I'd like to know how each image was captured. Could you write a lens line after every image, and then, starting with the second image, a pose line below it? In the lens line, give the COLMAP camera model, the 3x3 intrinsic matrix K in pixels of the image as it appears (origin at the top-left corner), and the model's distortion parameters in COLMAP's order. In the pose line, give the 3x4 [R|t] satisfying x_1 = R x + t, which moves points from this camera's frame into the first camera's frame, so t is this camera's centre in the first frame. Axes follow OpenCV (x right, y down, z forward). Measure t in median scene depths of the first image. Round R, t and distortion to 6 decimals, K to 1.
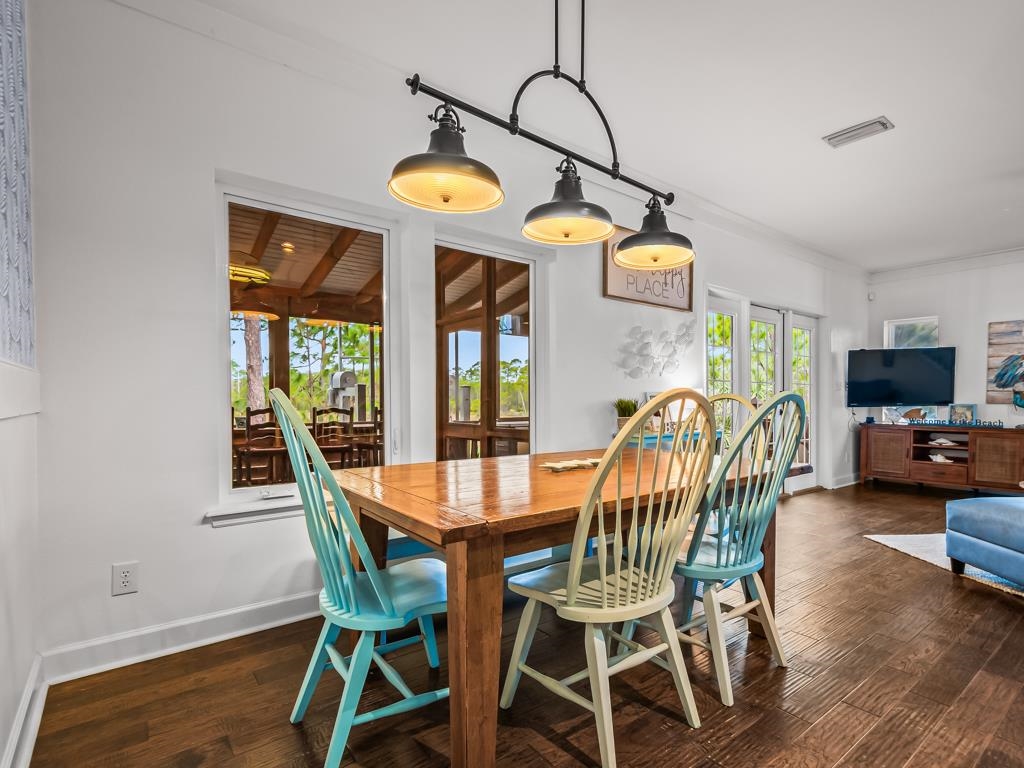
lens RADIAL K [[520.2, 0, 544.0], [0, 520.2, 408.2], [0, 0, 1]] dist [0.003136, 0.000070]
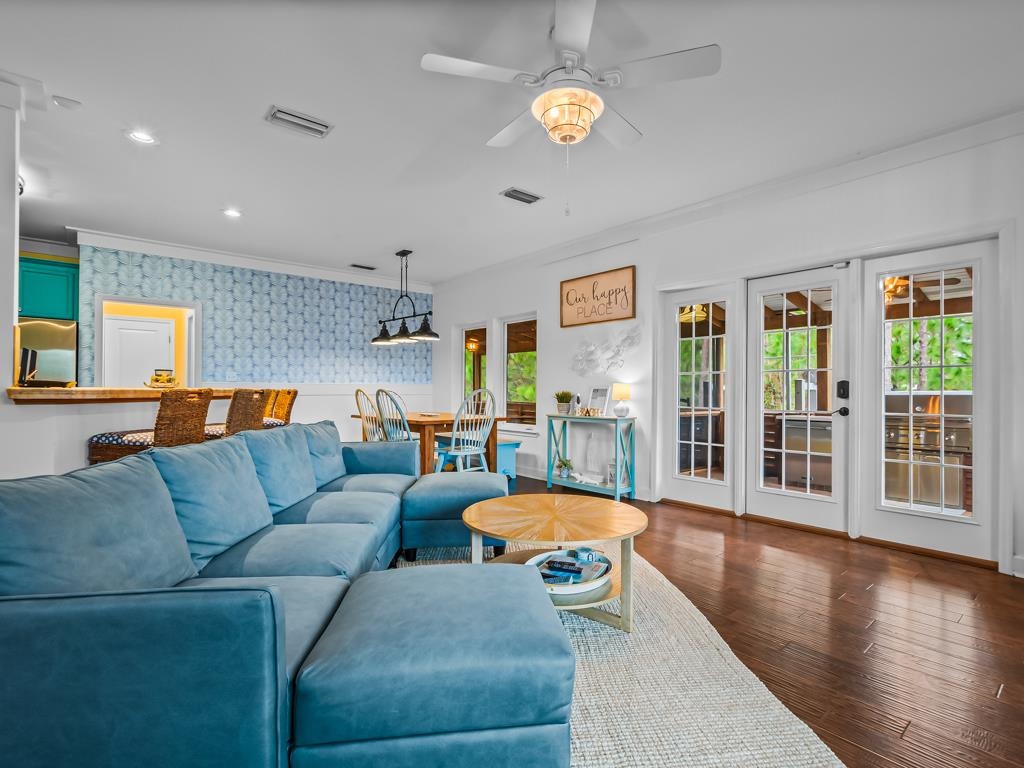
lens RADIAL K [[518.3, 0, 570.4], [0, 518.3, 386.2], [0, 0, 1]] dist [0.012004, -0.000528]
pose [[0.066777, -0.006297, -0.997748, 1.441748], [-0.019517, 0.999781, -0.007616, -0.018134], [0.997577, 0.019982, 0.066639, 0.773782]]
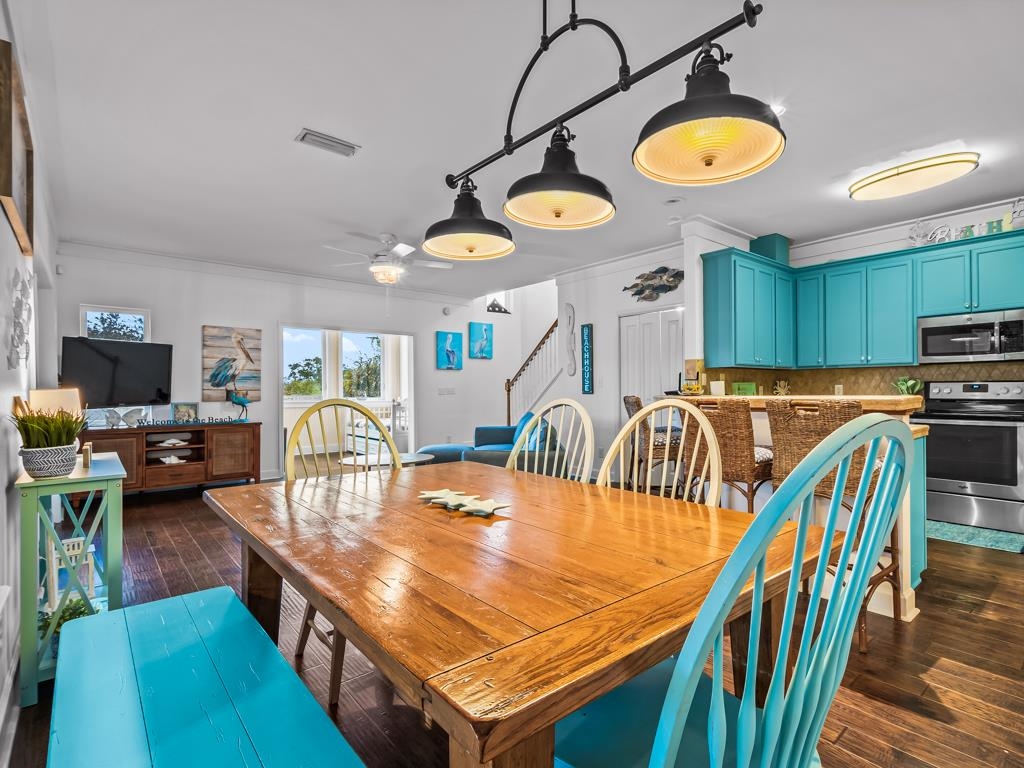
lens RADIAL K [[518.3, 0, 570.4], [0, 518.3, 386.2], [0, 0, 1]] dist [0.012004, -0.000528]
pose [[-0.066246, 0.005974, 0.997785, -0.343467], [0.022443, 0.999738, -0.004496, -0.025626], [-0.997551, 0.022096, -0.066363, 0.450299]]
